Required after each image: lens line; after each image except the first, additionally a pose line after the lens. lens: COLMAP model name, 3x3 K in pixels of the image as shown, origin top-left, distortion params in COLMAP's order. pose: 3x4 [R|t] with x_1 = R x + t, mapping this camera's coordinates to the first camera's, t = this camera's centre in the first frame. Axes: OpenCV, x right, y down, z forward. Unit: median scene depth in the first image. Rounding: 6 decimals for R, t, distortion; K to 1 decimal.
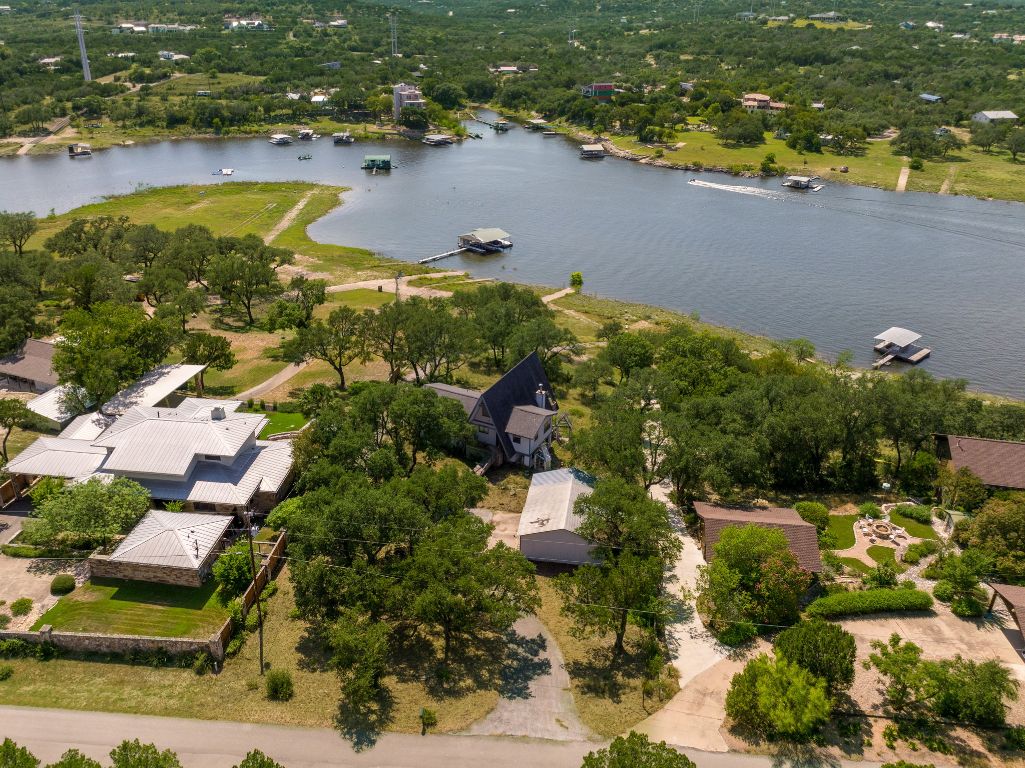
lens RADIAL K [[788.4, 0, 489.4], [0, 788.4, 339.9], [0, 0, 1]] dist [-0.046496, 0.016907]
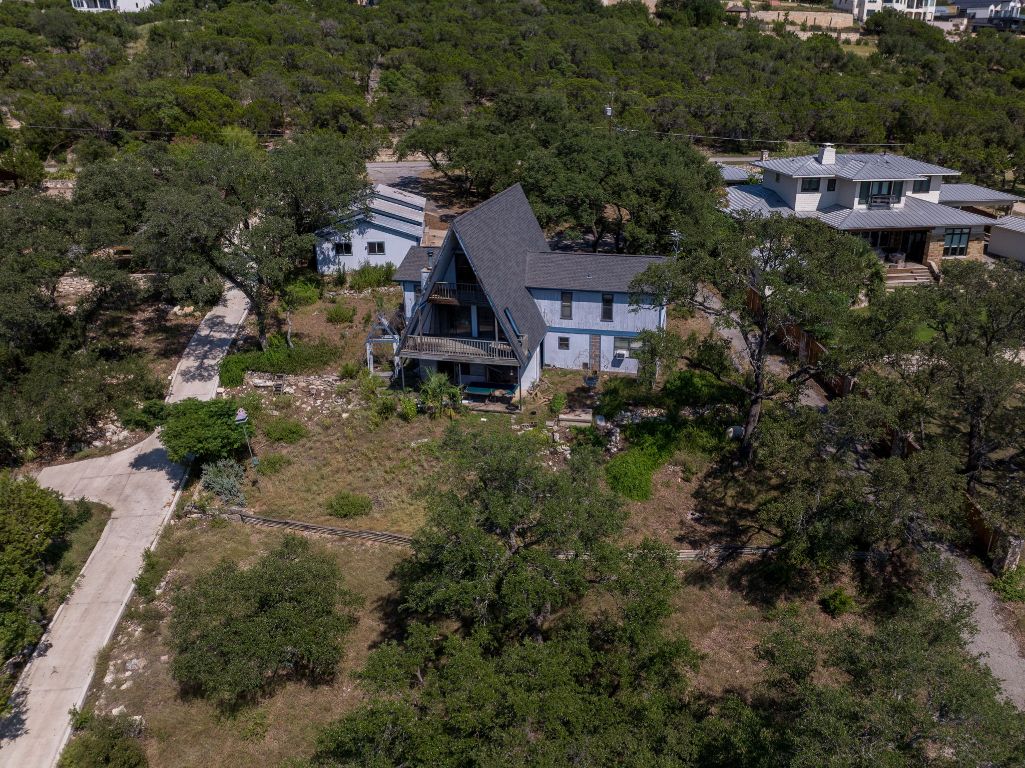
lens RADIAL K [[788.4, 0, 561.6], [0, 788.4, 394.2], [0, 0, 1]] dist [-0.046496, 0.016907]
pose [[-0.954299, 0.105244, -0.279709, 0.064464], [-0.127249, 0.703766, 0.698943, -0.107592], [0.270409, 0.702593, -0.658211, 0.689947]]
